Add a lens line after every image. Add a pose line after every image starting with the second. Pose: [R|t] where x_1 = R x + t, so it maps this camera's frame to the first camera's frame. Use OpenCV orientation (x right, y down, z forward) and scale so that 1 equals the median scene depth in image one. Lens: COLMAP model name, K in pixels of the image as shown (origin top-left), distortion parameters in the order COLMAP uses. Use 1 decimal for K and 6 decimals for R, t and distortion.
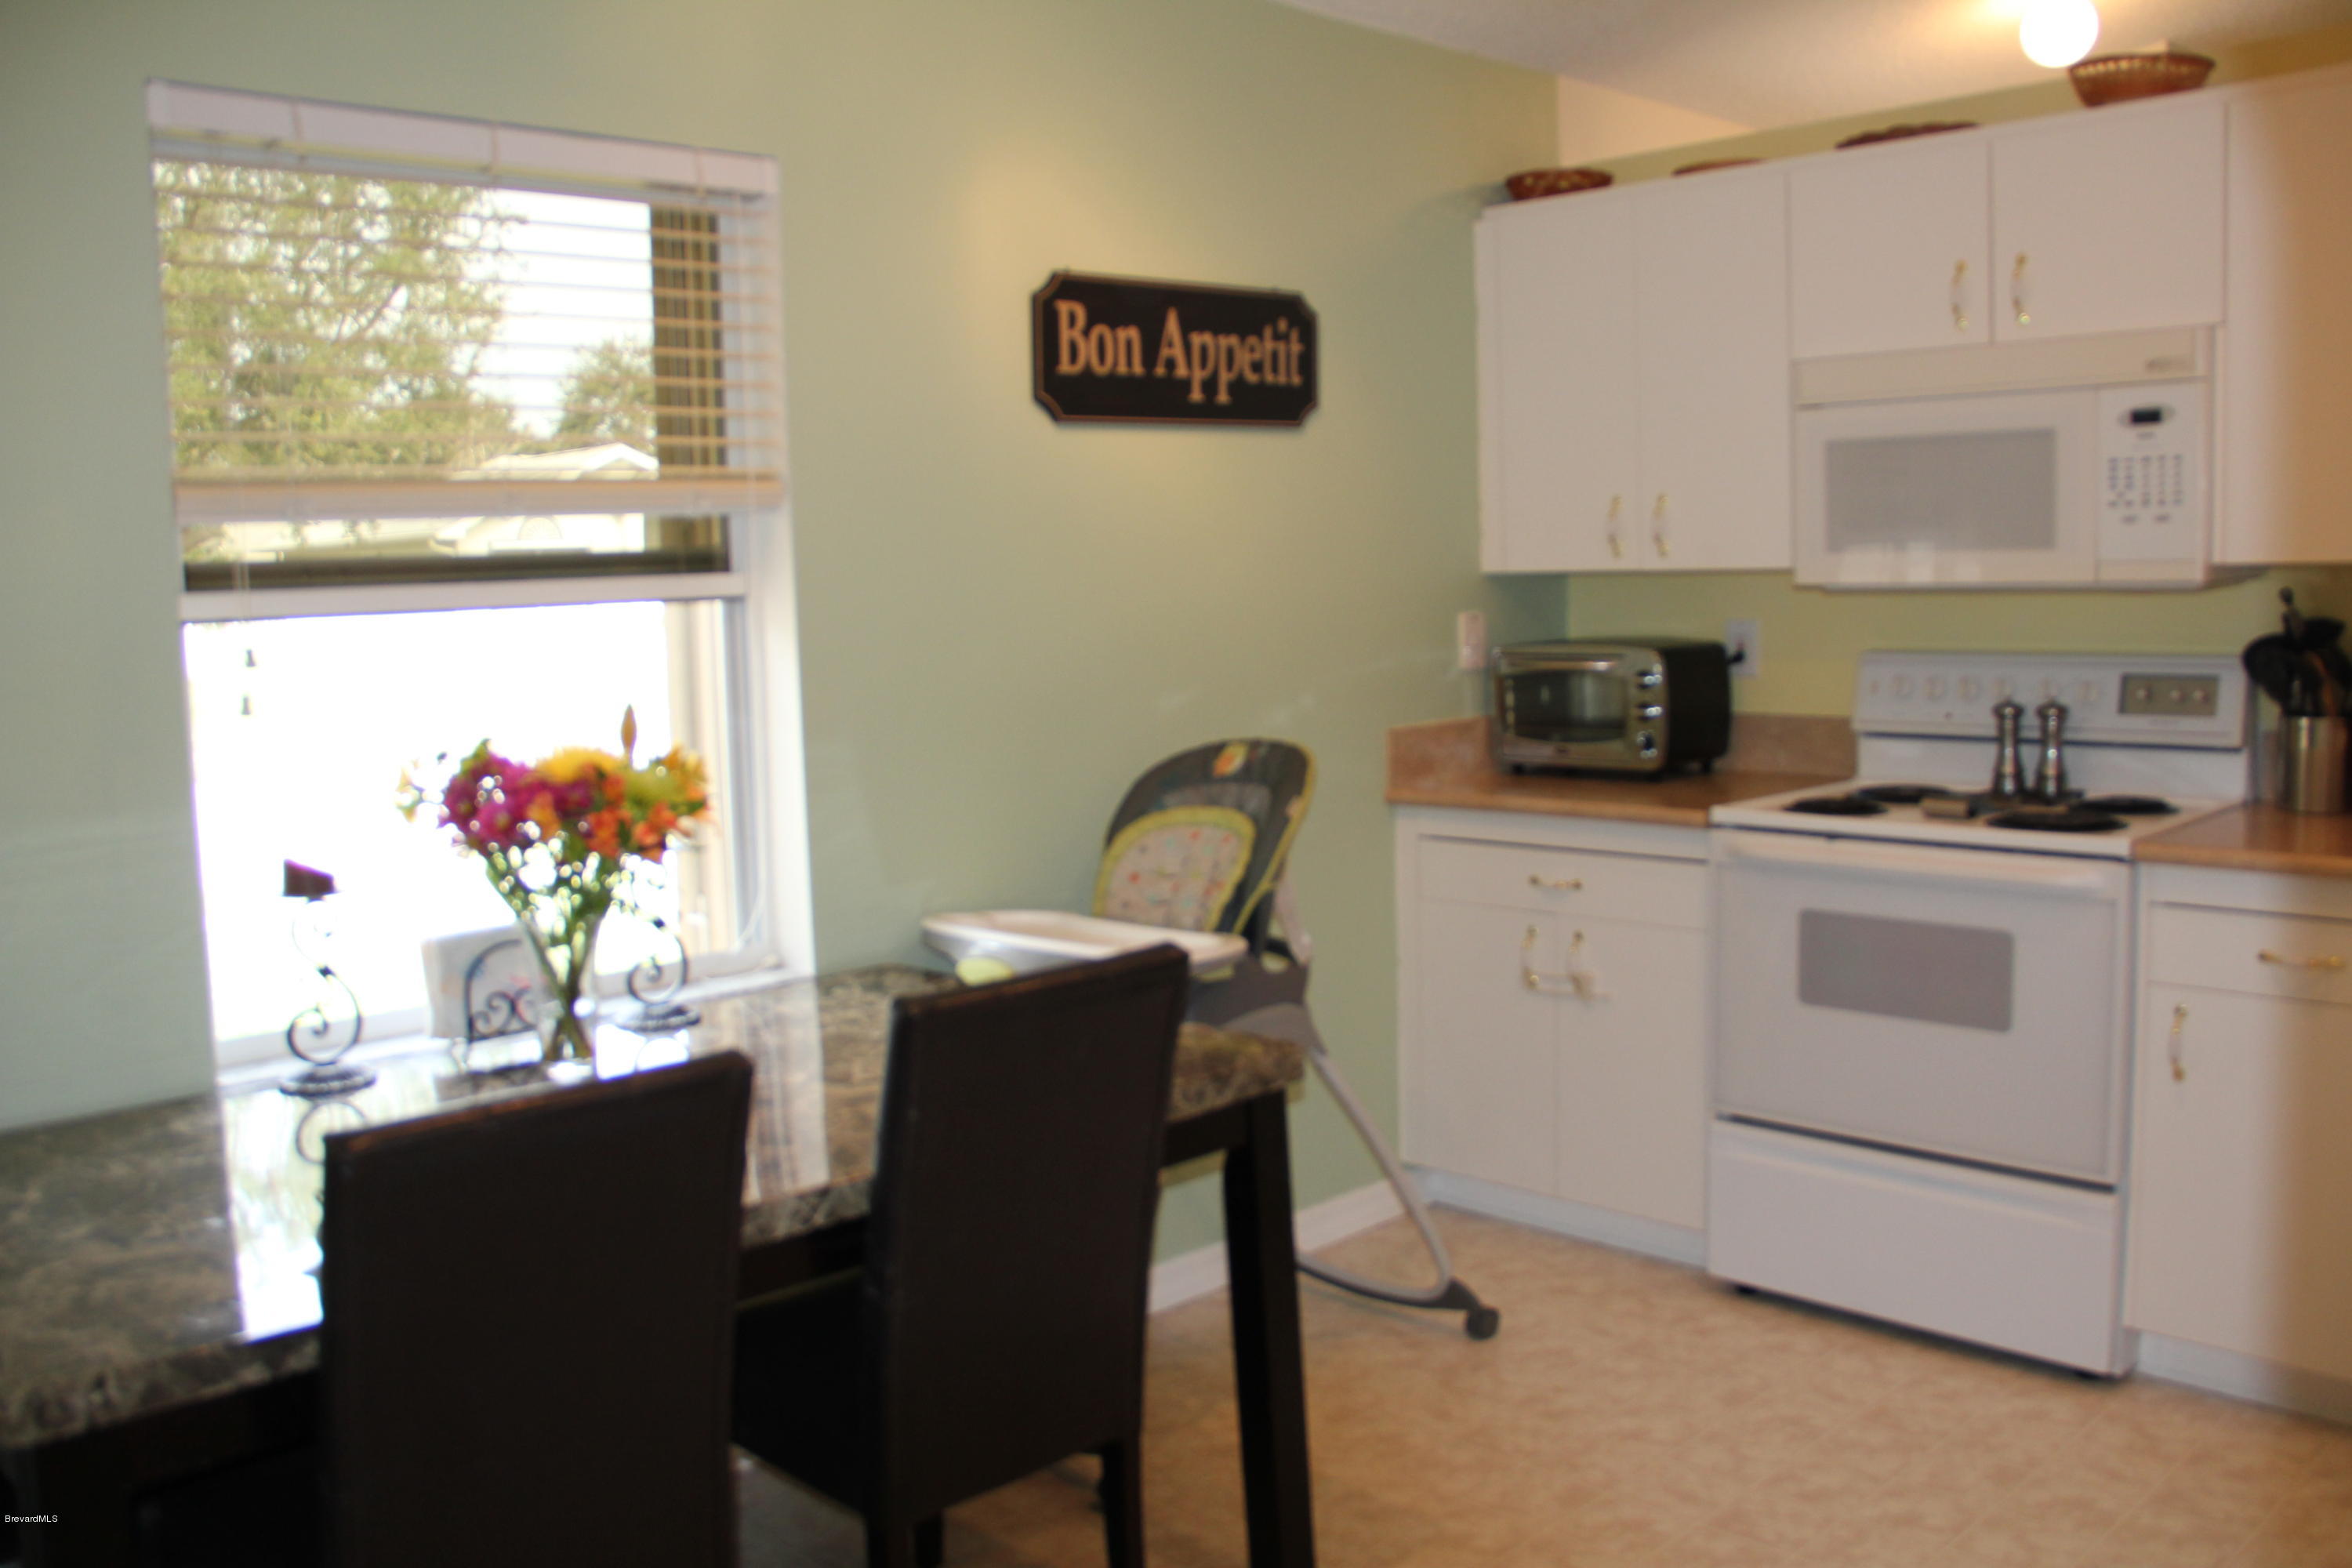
lens RADIAL K [[1965.9, 0, 1176.0], [0, 1965.9, 784.0], [0, 0, 1]] dist [-0.180964, 0.155032]
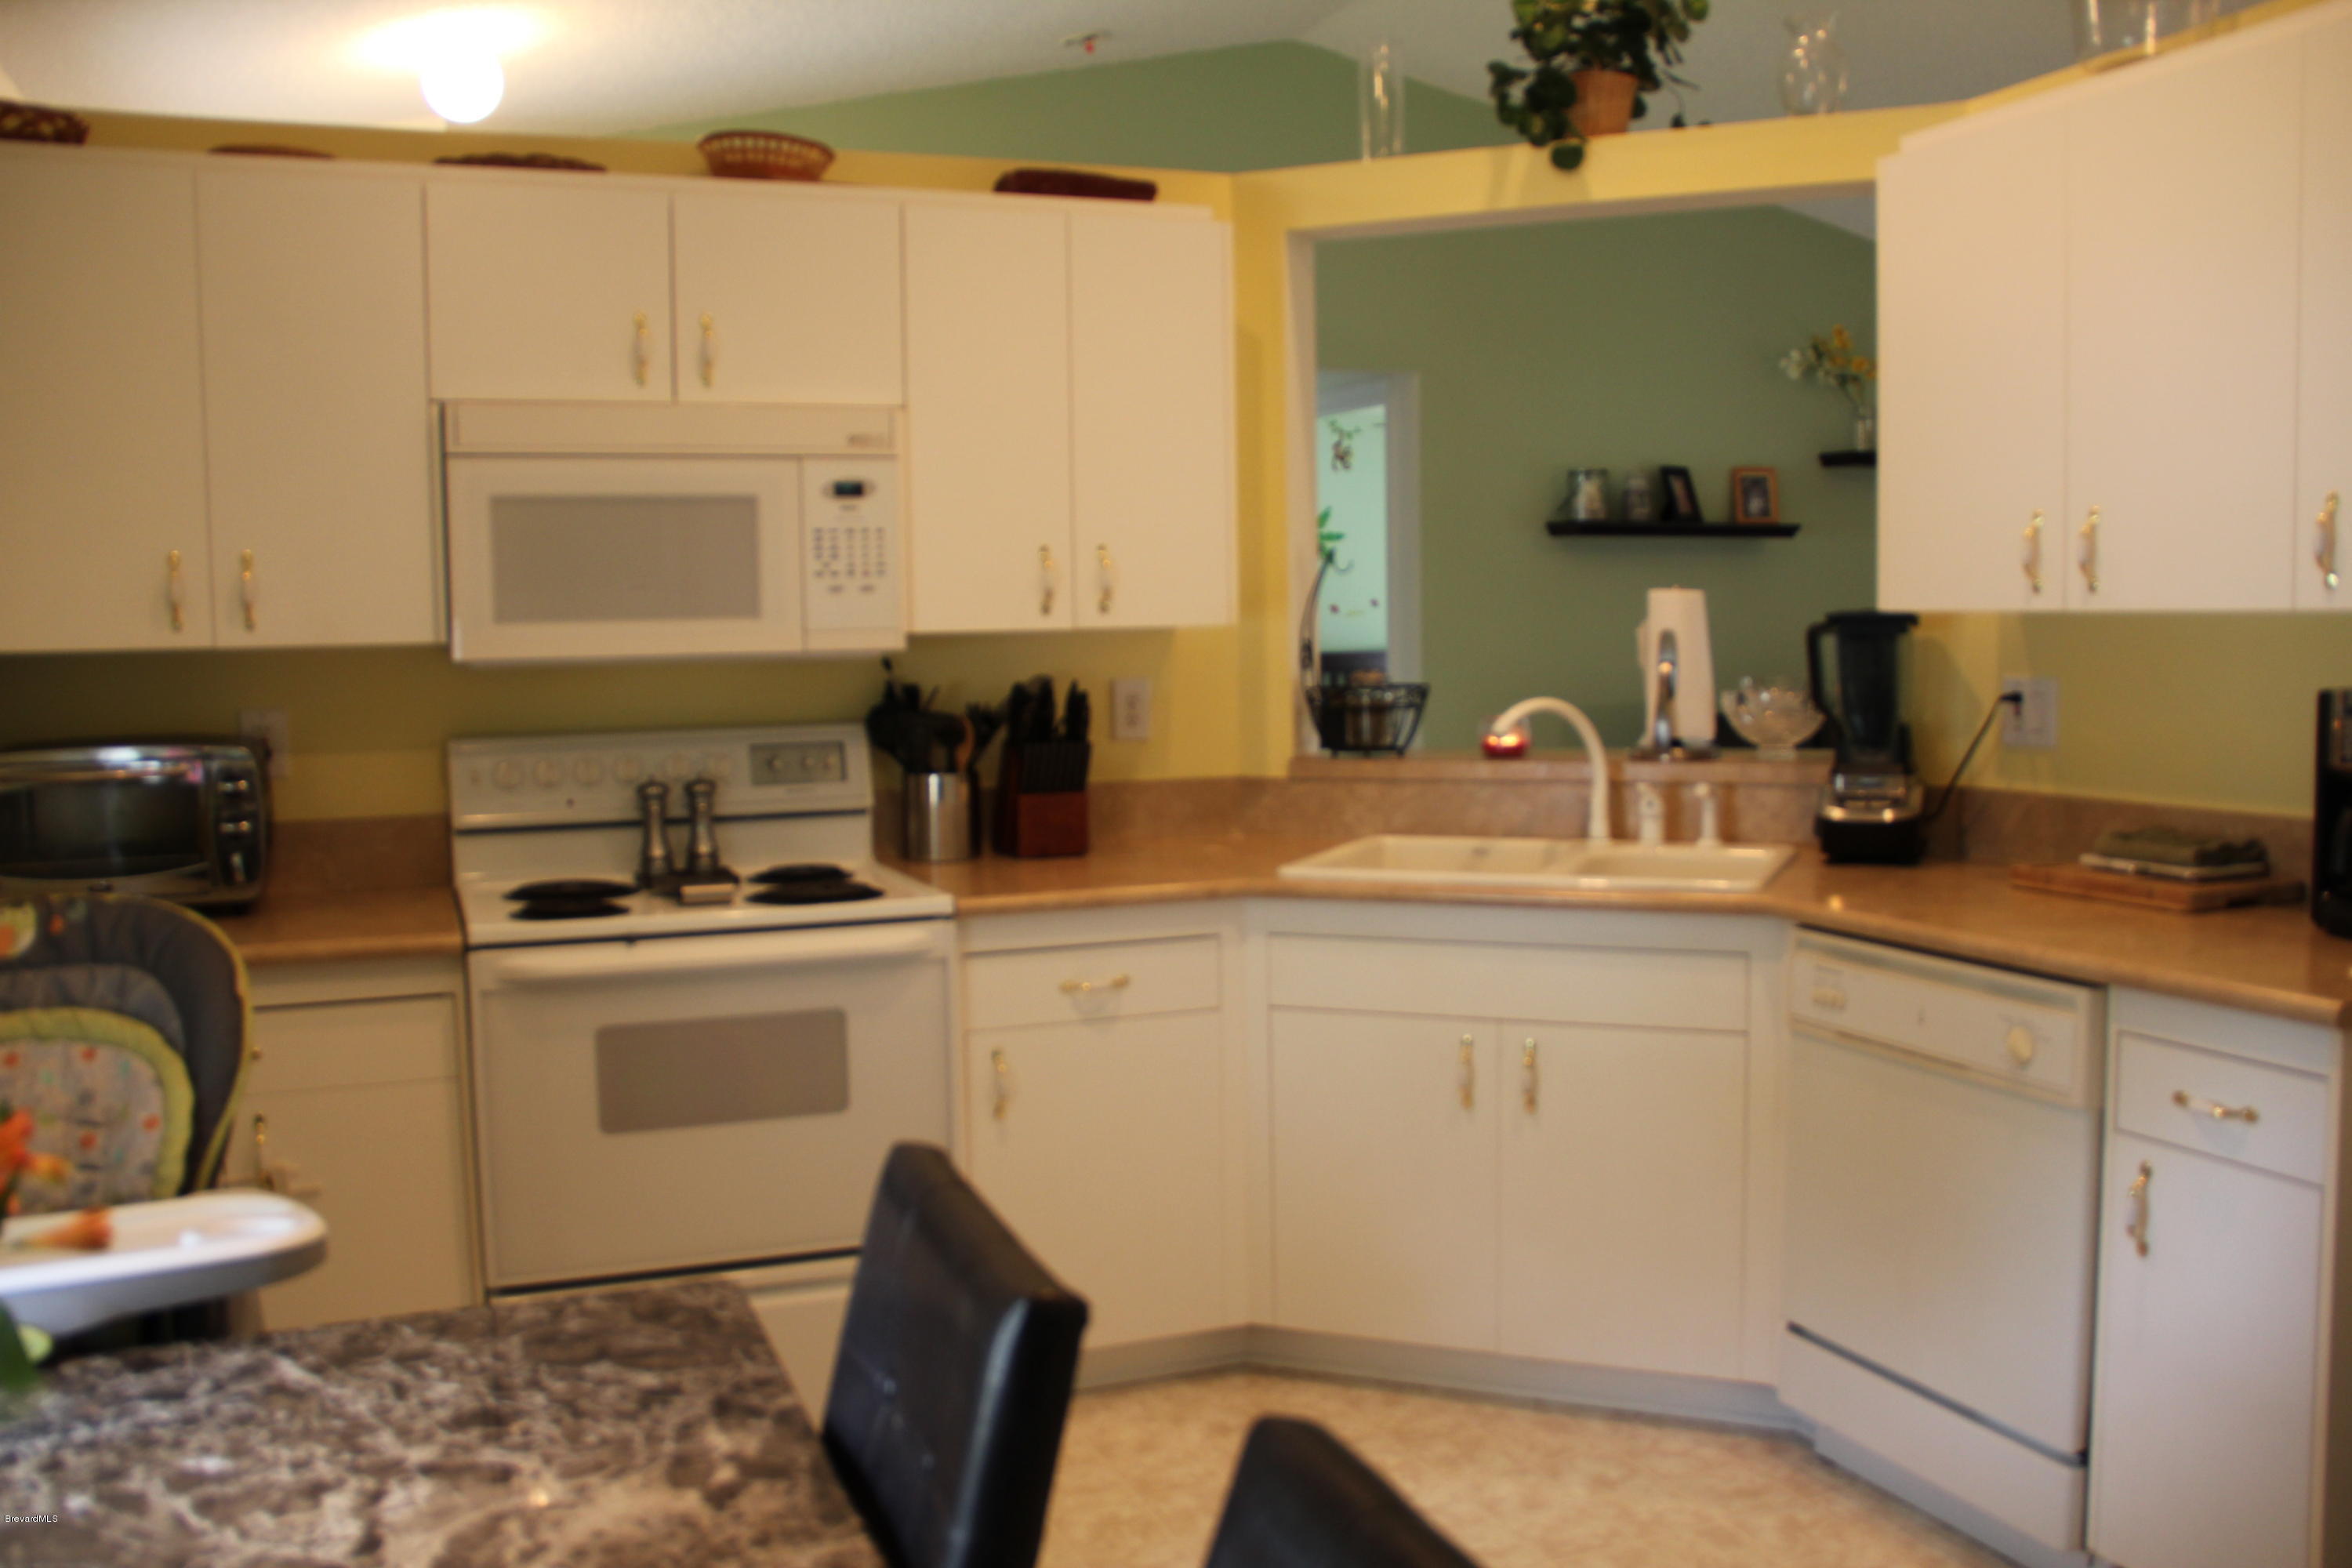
lens RADIAL K [[1965.9, 0, 1176.0], [0, 1965.9, 784.0], [0, 0, 1]] dist [-0.180964, 0.155032]
pose [[0.365624, -0.049872, 0.929425, -0.405550], [0.106722, 0.994224, 0.011366, -0.027995], [-0.924624, 0.095034, 0.368835, 0.450571]]
